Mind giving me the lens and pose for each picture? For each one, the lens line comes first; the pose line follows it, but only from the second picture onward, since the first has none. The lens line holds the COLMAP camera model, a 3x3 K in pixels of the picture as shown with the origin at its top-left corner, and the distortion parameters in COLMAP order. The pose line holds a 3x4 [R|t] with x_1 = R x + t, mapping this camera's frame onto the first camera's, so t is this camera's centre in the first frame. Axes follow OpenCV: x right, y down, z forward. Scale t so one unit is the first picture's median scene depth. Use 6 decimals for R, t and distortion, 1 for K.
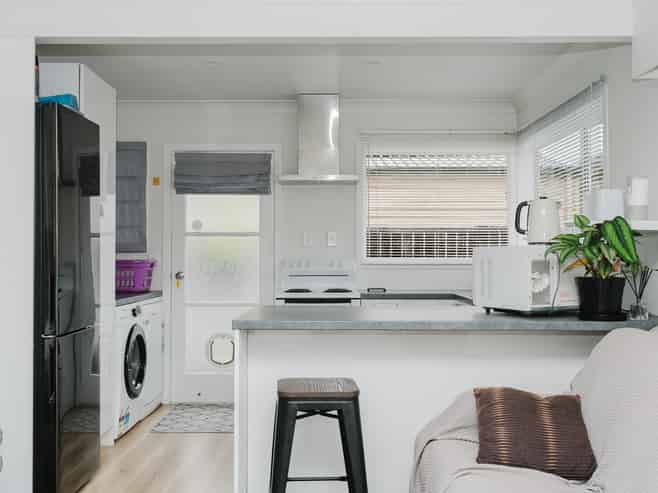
lens RADIAL K [[725.6, 0, 329.0], [0, 725.6, 246.5], [0, 0, 1]] dist [0.020266, 0.007001]
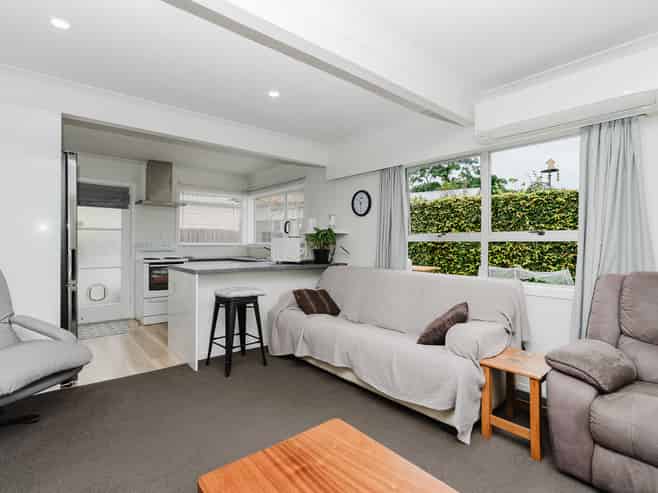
lens RADIAL K [[334.4, 0, 329.0], [0, 334.4, 246.5], [0, 0, 1]] dist [-0.001516, -0.000512]
pose [[0.767085, -0.000087, 0.641545, -0.336765], [-0.013024, 0.999792, 0.015708, 0.008248], [-0.641413, -0.020405, 0.766924, -0.019980]]
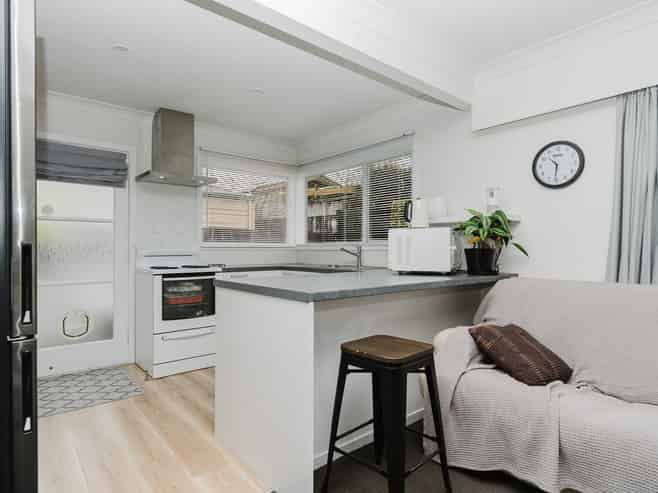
lens RADIAL K [[380.5, 0, 329.0], [0, 380.5, 246.5], [0, 0, 1]] dist [0.004680, 0.001348]
pose [[0.766605, 0.001693, 0.642116, -0.315680], [-0.006234, 0.999969, 0.004806, 0.026846], [-0.642088, -0.007688, 0.766592, 0.430336]]
